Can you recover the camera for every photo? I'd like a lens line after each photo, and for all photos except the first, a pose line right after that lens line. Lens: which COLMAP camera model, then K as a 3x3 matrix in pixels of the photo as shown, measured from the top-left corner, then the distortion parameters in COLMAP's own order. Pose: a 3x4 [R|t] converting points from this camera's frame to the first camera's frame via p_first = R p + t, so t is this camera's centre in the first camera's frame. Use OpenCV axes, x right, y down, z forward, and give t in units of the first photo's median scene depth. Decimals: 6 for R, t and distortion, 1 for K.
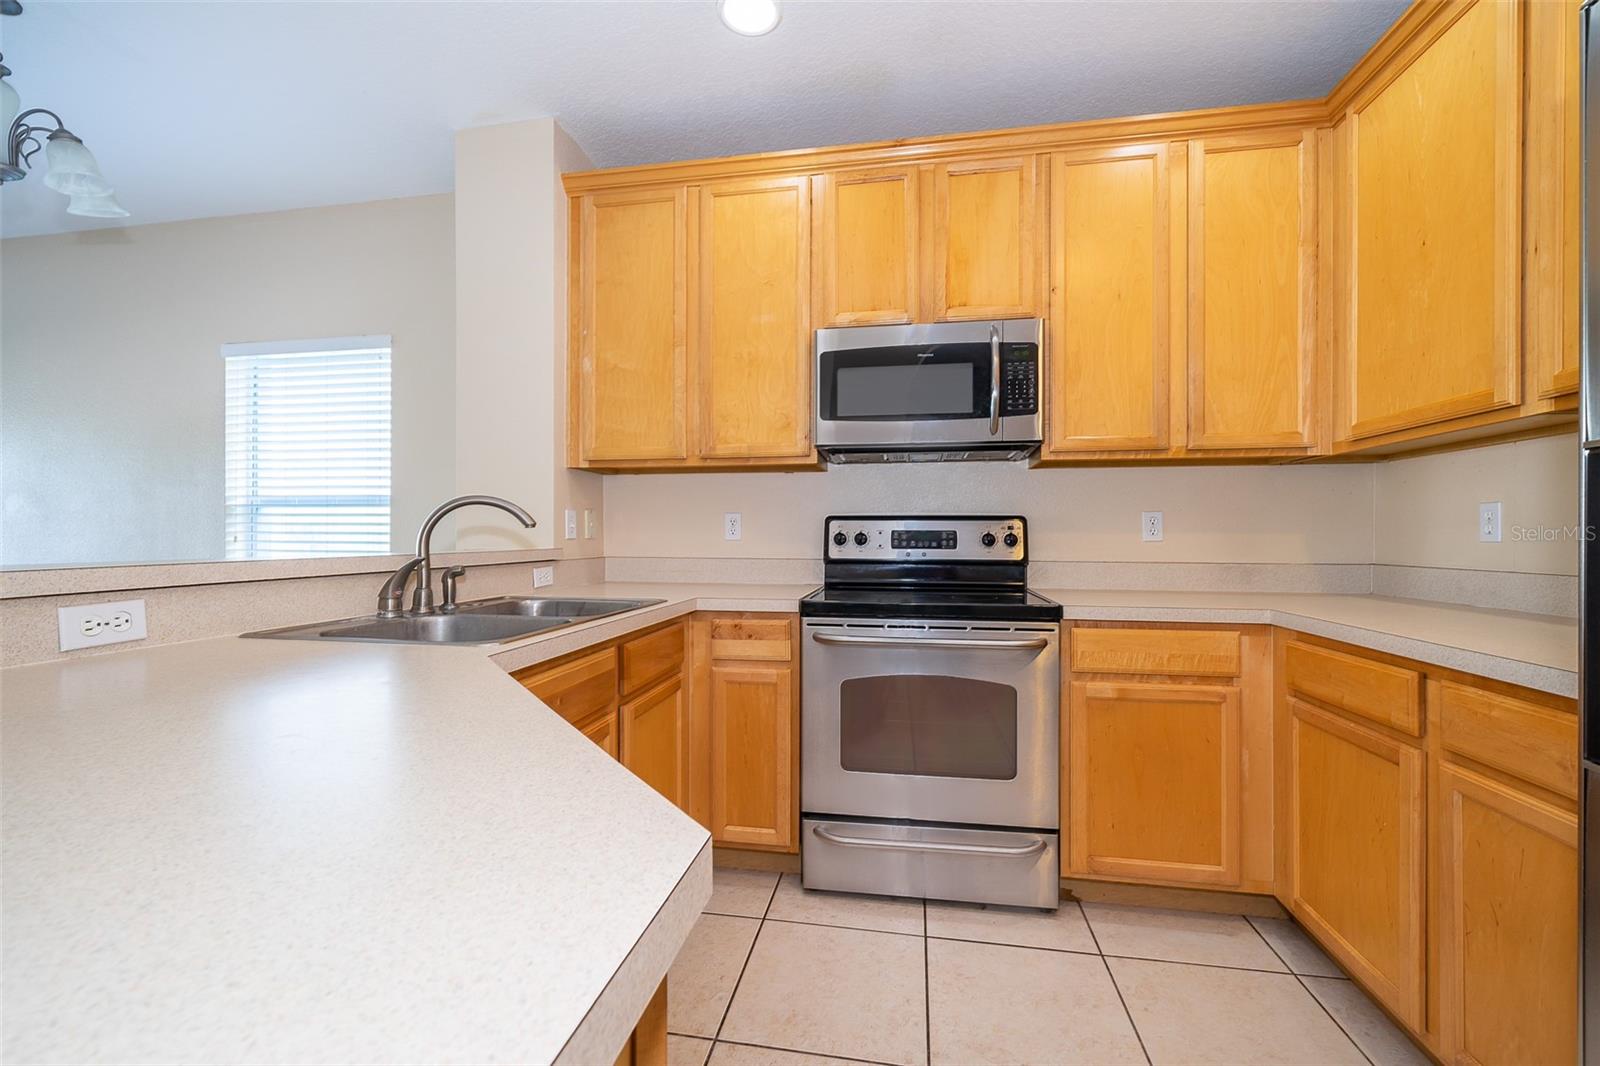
lens RADIAL K [[643.9, 0, 811.6], [0, 643.9, 532.7], [0, 0, 1]] dist [-0.001272, 0.000025]
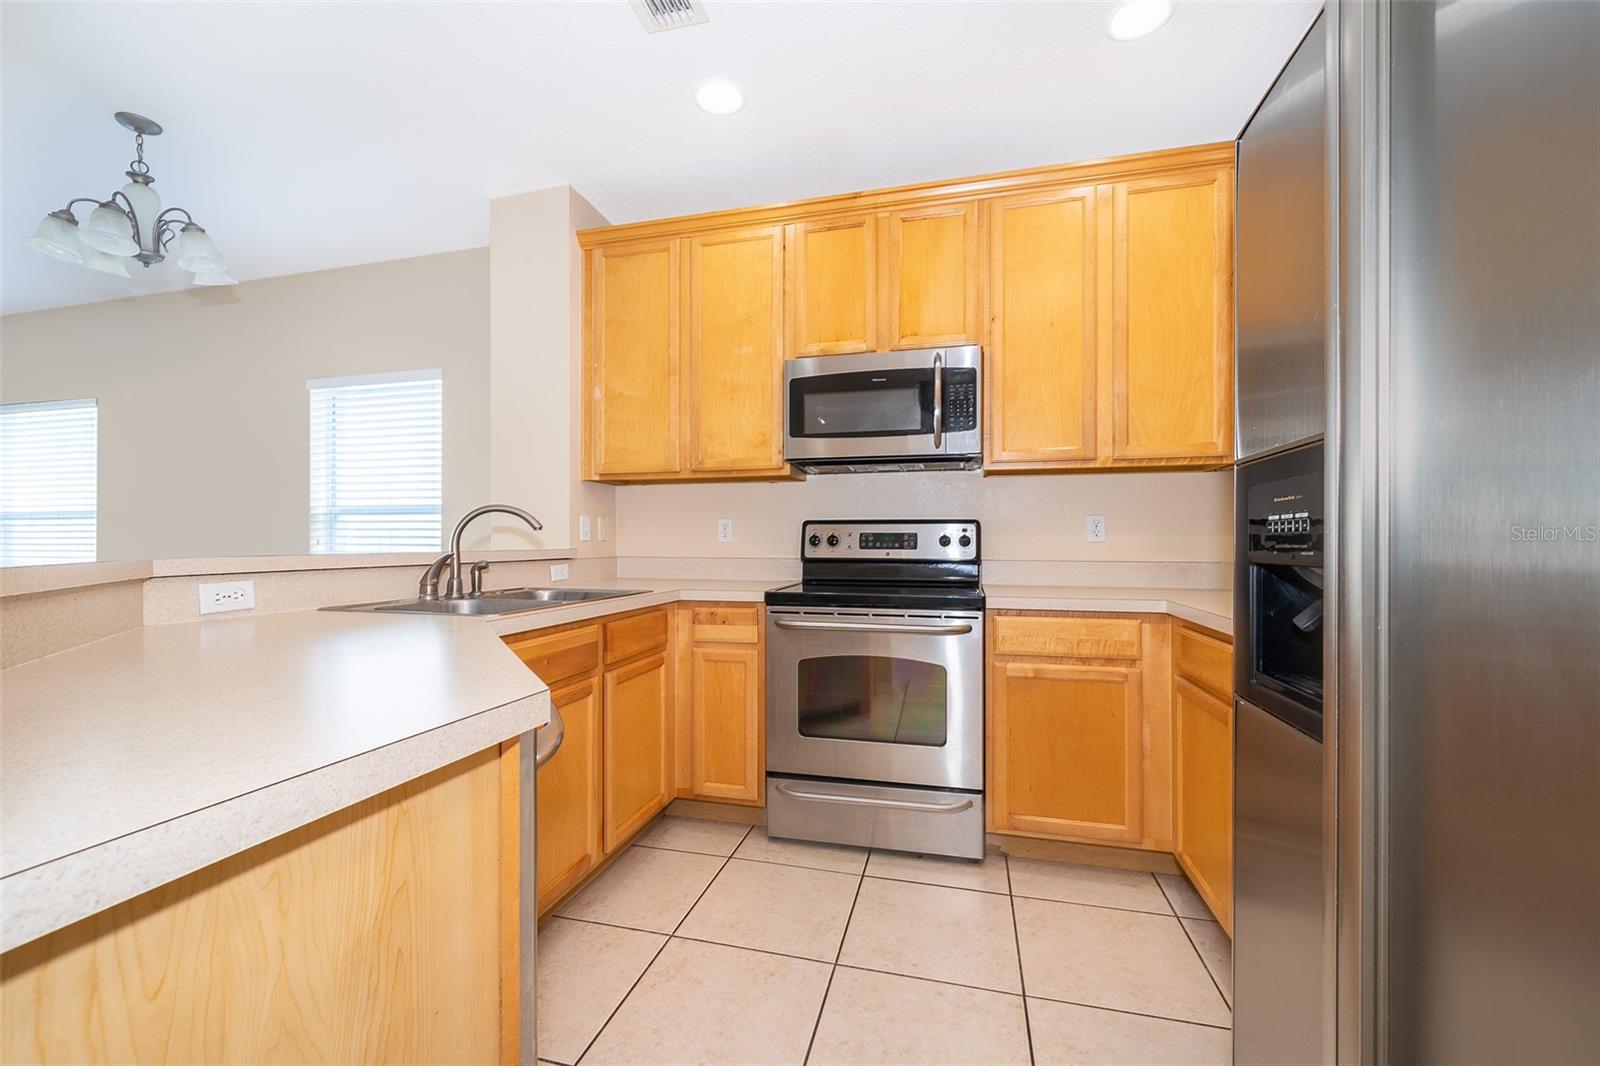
lens RADIAL K [[639.8, 0, 806.4], [0, 639.8, 538.0], [0, 0, 1]] dist [-0.000833, -0.000181]
pose [[0.996683, -0.001891, -0.081363, 0.138726], [0.001719, 0.999996, -0.002184, 0.008690], [0.081367, 0.002037, 0.996682, -0.145536]]
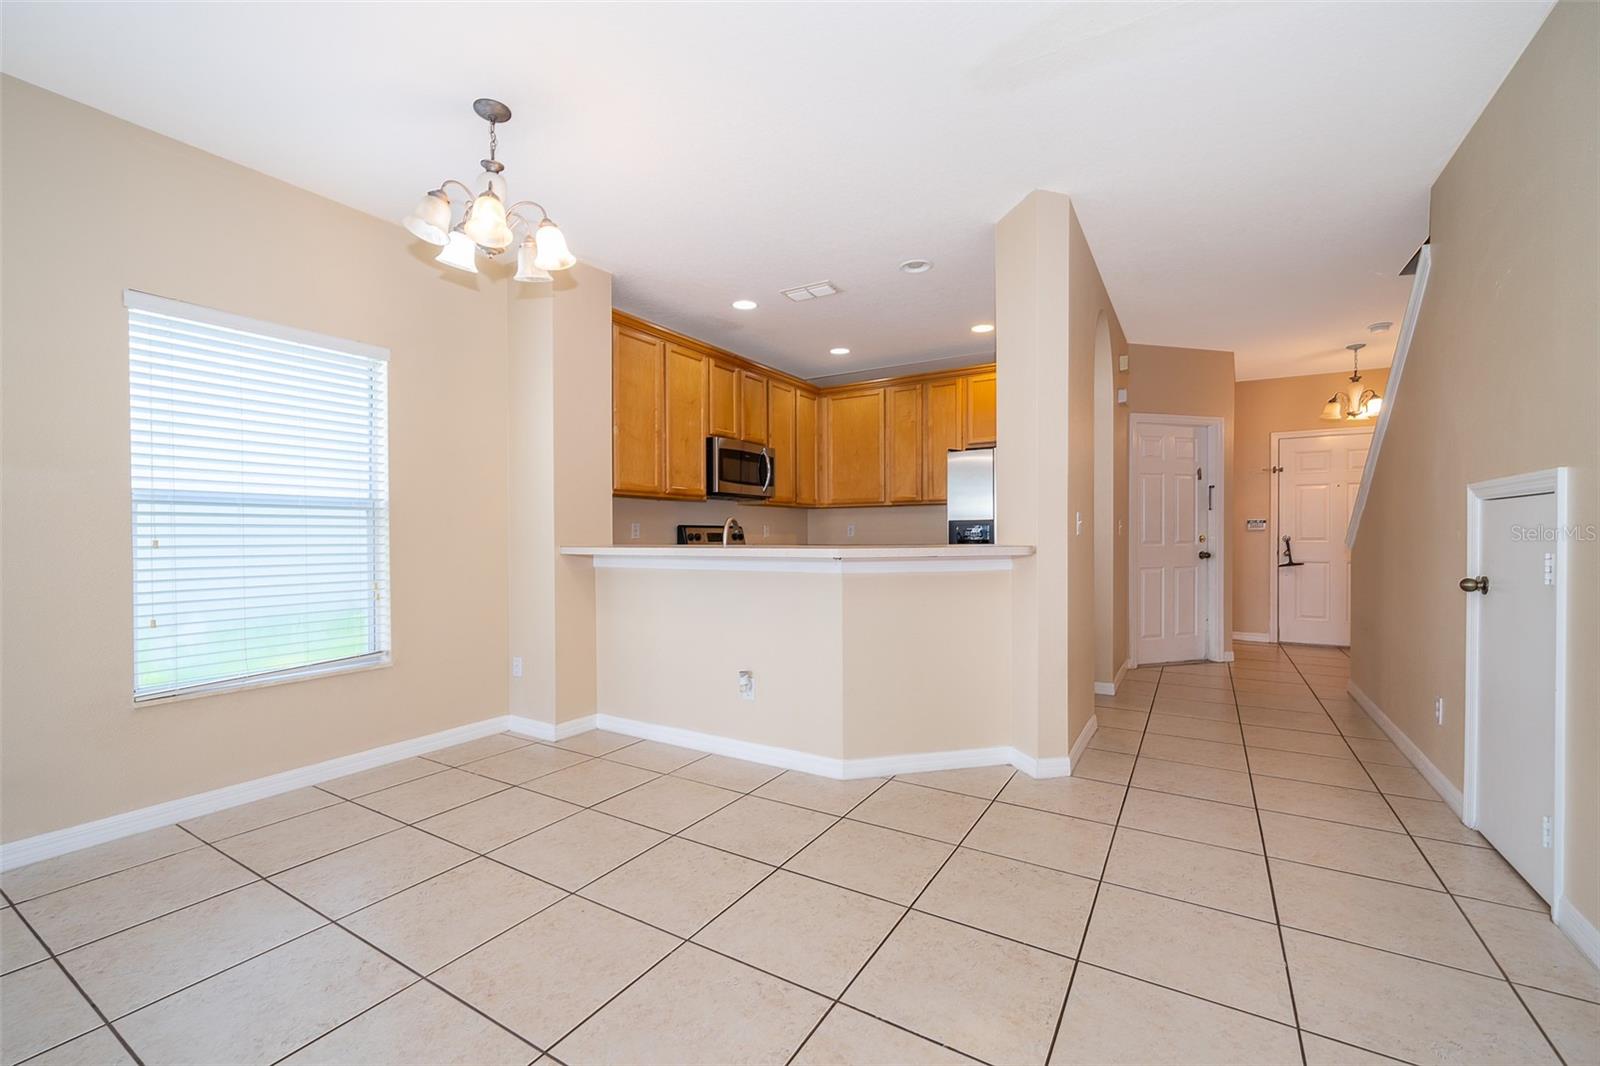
lens RADIAL K [[649.2, 0, 809.1], [0, 649.2, 546.1], [0, 0, 1]] dist [0.001117, 0.000014]
pose [[0.369908, -0.018753, 0.928879, -1.859478], [0.006092, 0.999824, 0.017759, 0.004506], [-0.929048, -0.000911, 0.369957, -0.059855]]
